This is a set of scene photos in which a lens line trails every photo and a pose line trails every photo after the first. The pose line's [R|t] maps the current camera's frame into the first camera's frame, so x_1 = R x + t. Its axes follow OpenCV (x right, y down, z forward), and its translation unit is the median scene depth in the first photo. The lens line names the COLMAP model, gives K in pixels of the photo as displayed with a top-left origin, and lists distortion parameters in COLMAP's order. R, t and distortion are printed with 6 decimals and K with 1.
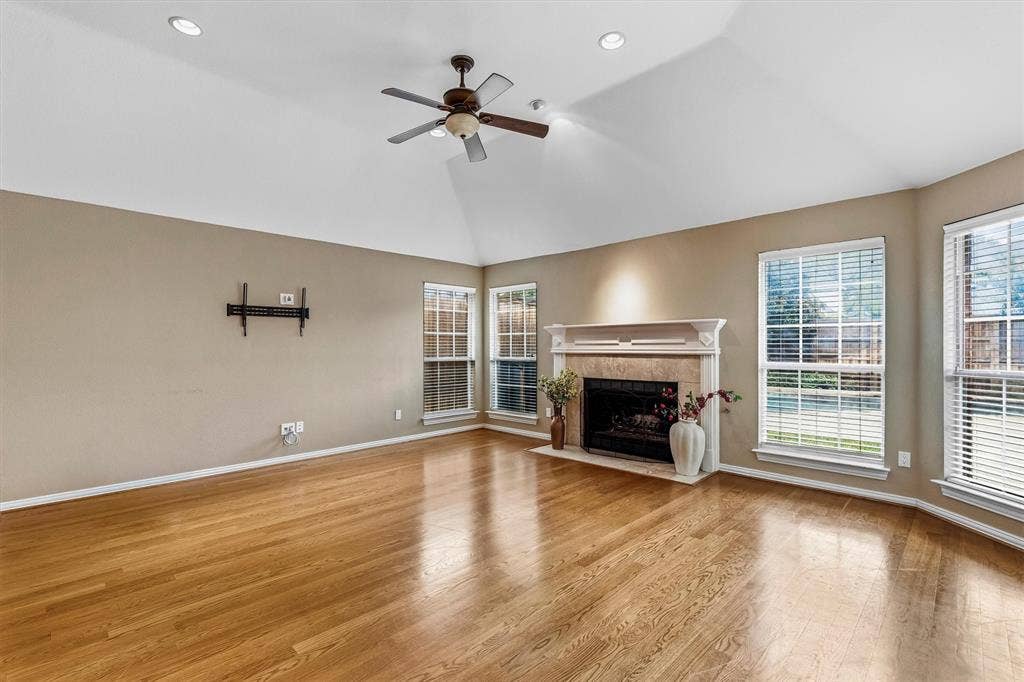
lens RADIAL K [[467.6, 0, 512.7], [0, 467.6, 348.4], [0, 0, 1]] dist [0.000231, -0.000193]
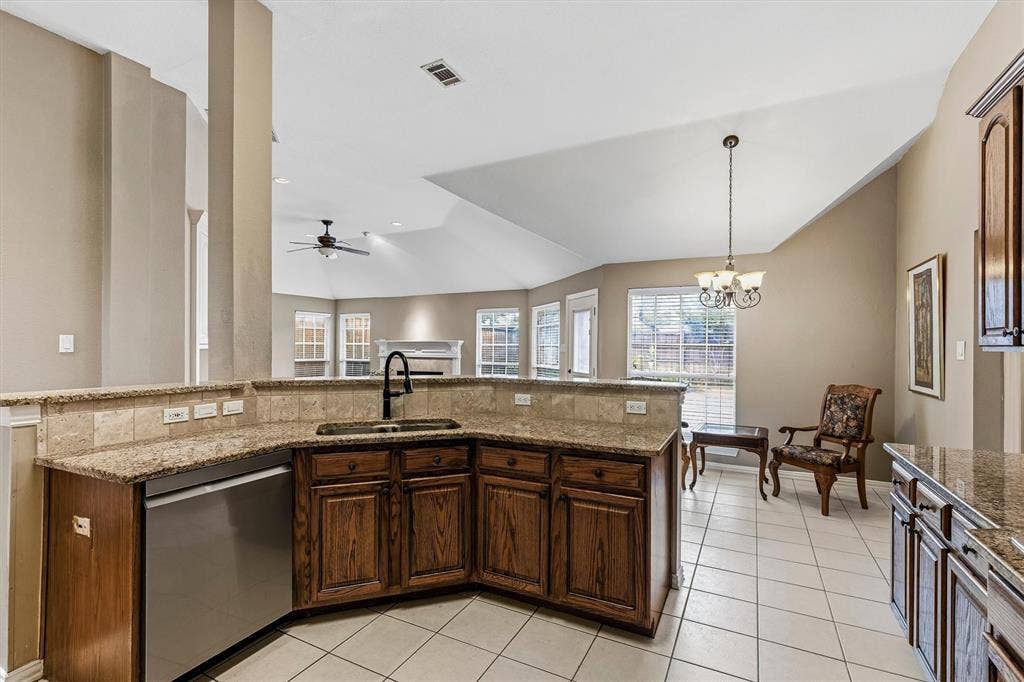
lens RADIAL K [[467.6, 0, 513.5], [0, 467.6, 341.8], [0, 0, 1]] dist [0.000231, -0.000193]
pose [[0.953550, 0.012214, 0.300988, 0.042152], [-0.008059, 0.999854, -0.015042, -0.022997], [-0.301128, 0.011918, 0.953509, -0.802729]]
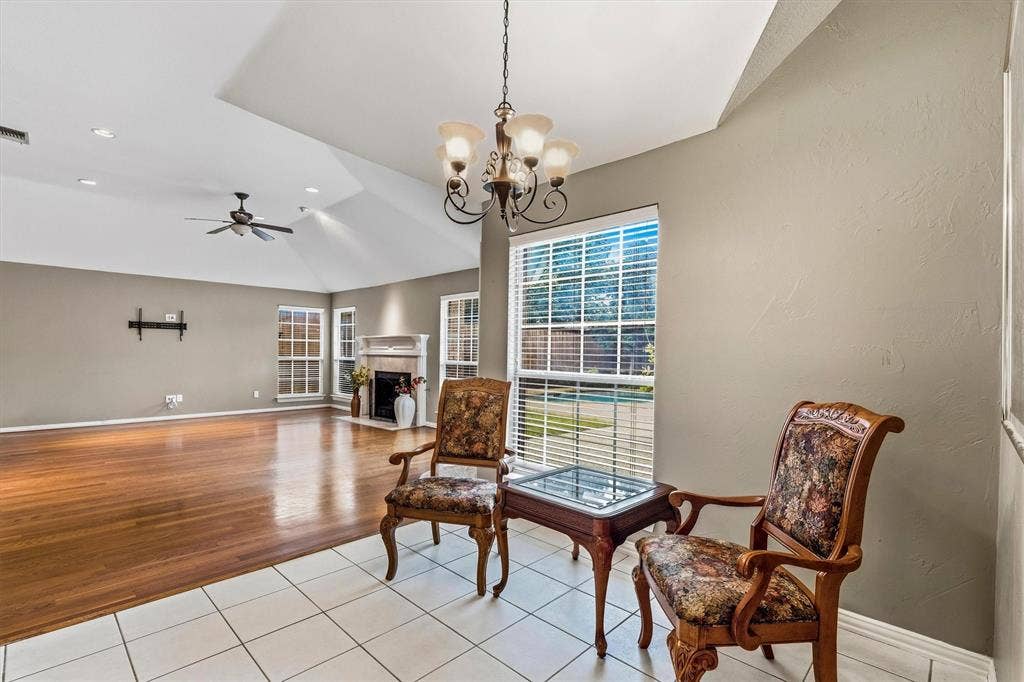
lens RADIAL K [[467.6, 0, 509.3], [0, 467.6, 355.2], [0, 0, 1]] dist [0.000231, -0.000193]
pose [[0.999884, 0.014693, 0.004092, 0.592669], [-0.014694, 0.999892, 0.000167, 0.004473], [-0.004089, -0.000227, 0.999992, -0.532913]]
